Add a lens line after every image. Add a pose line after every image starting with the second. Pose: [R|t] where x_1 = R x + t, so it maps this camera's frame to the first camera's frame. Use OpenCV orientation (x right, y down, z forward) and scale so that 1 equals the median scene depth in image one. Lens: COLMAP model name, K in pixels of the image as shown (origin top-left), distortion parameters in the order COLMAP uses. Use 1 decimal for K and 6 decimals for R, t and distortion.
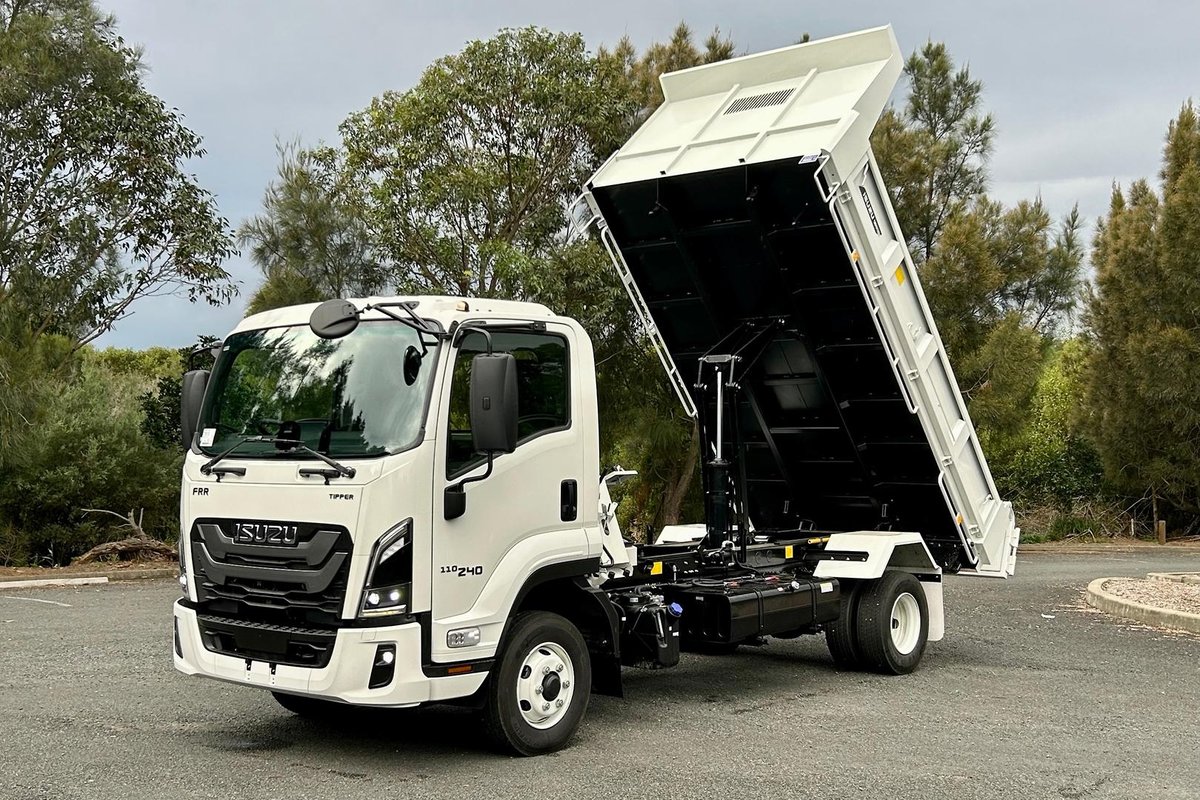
lens RADIAL K [[1444.0, 0, 595.5], [0, 1444.0, 376.2], [0, 0, 1]] dist [0.083224, 0.000000]
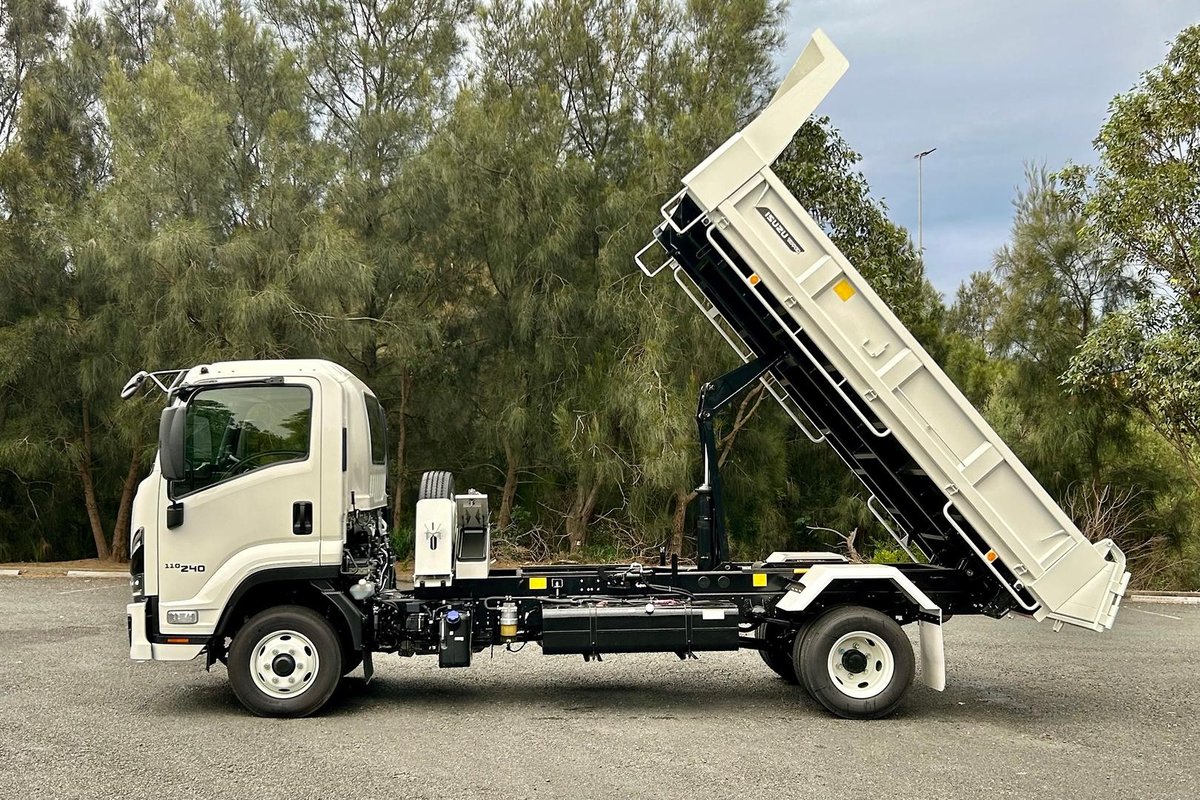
lens RADIAL K [[1444.0, 0, 605.7], [0, 1444.0, 386.9], [0, 0, 1]] dist [0.083224, 0.000000]
pose [[0.673907, -0.045041, -0.737442, 1.128168], [0.038068, 0.998931, -0.026224, 0.015984], [0.737834, -0.010401, 0.674902, 0.360812]]
